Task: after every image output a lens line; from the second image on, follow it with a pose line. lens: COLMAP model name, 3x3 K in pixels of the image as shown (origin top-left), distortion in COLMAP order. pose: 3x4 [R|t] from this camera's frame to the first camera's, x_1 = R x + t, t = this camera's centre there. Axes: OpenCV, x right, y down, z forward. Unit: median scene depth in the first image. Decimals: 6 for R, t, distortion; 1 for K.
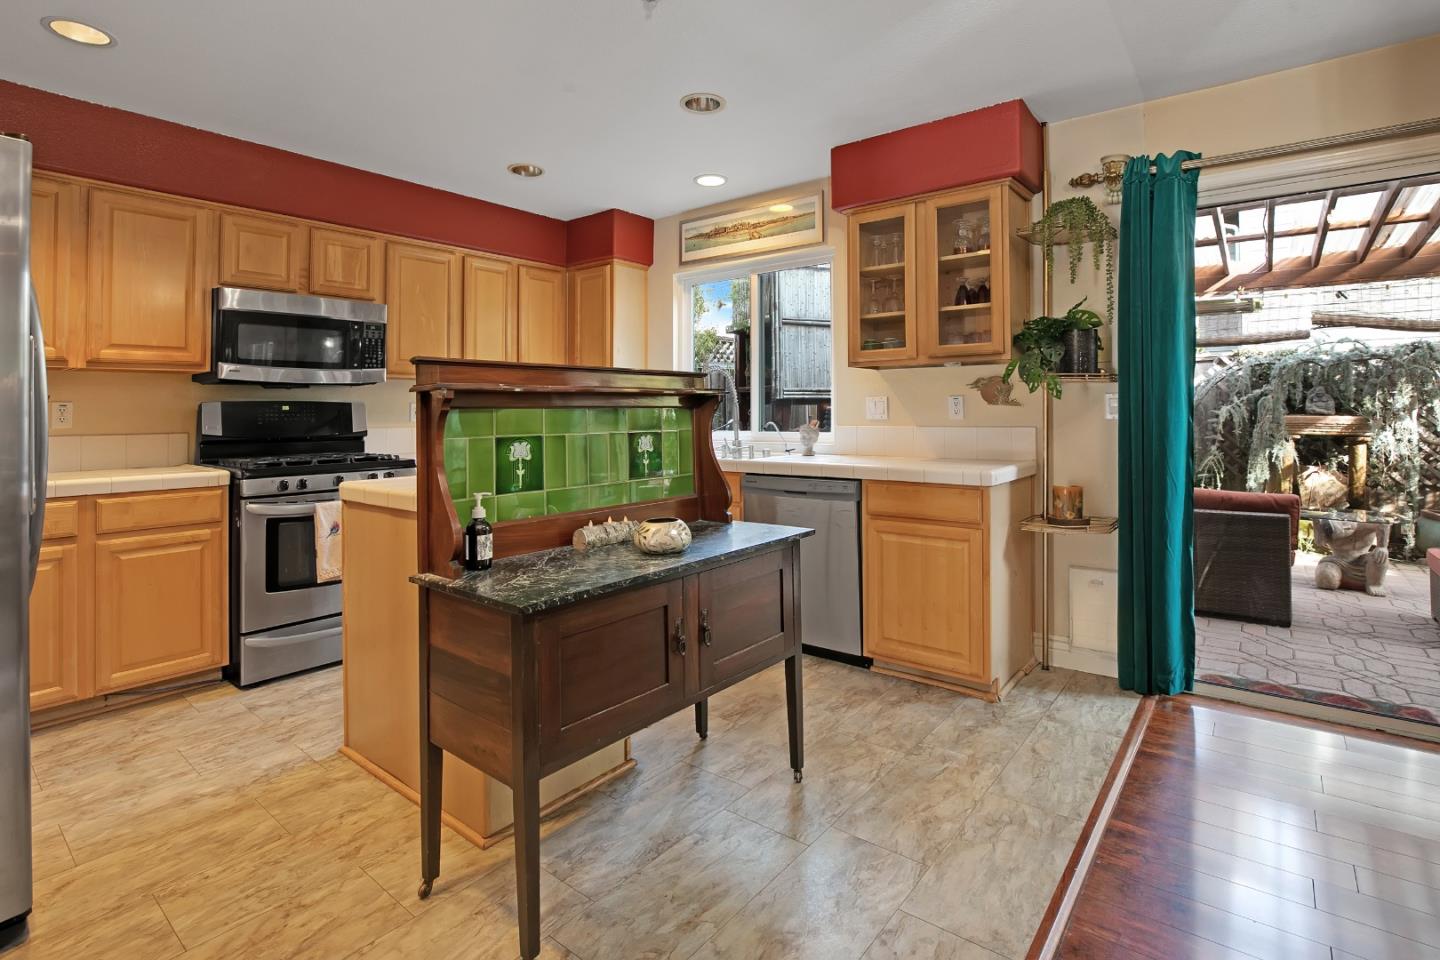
lens RADIAL K [[676.1, 0, 759.3], [0, 676.1, 408.0], [0, 0, 1]] dist [-0.023722, 0.001720]
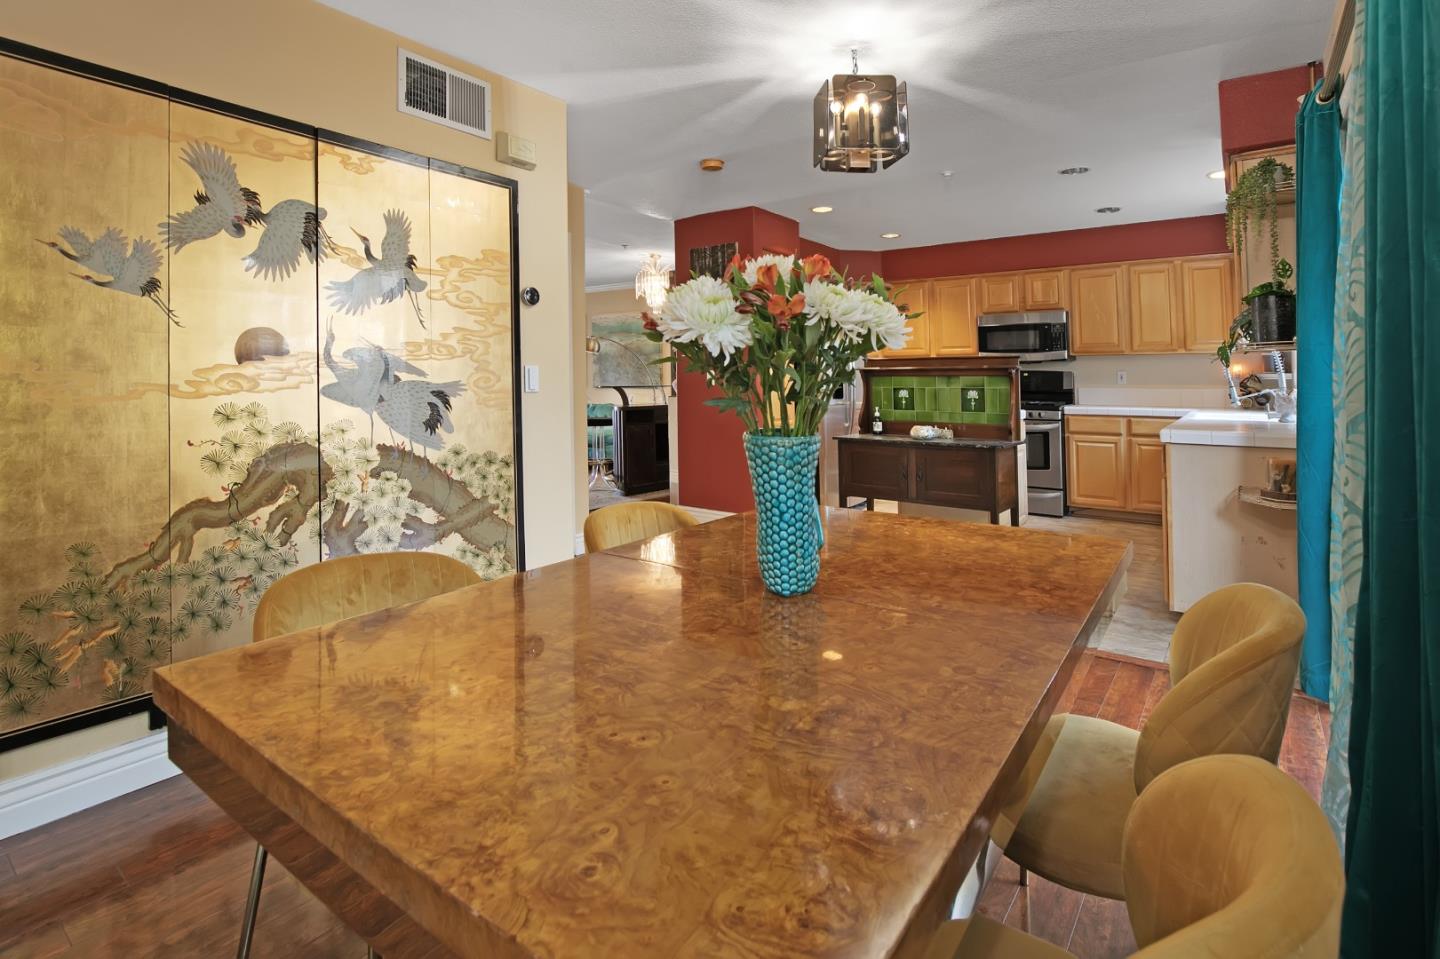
lens RADIAL K [[676.1, 0, 709.1], [0, 676.1, 356.5], [0, 0, 1]] dist [-0.023722, 0.001720]
pose [[-0.006632, -0.026474, -0.999627, 1.393116], [0.003700, 0.999642, -0.026499, -0.005473], [0.999971, -0.003874, -0.006532, 0.200271]]
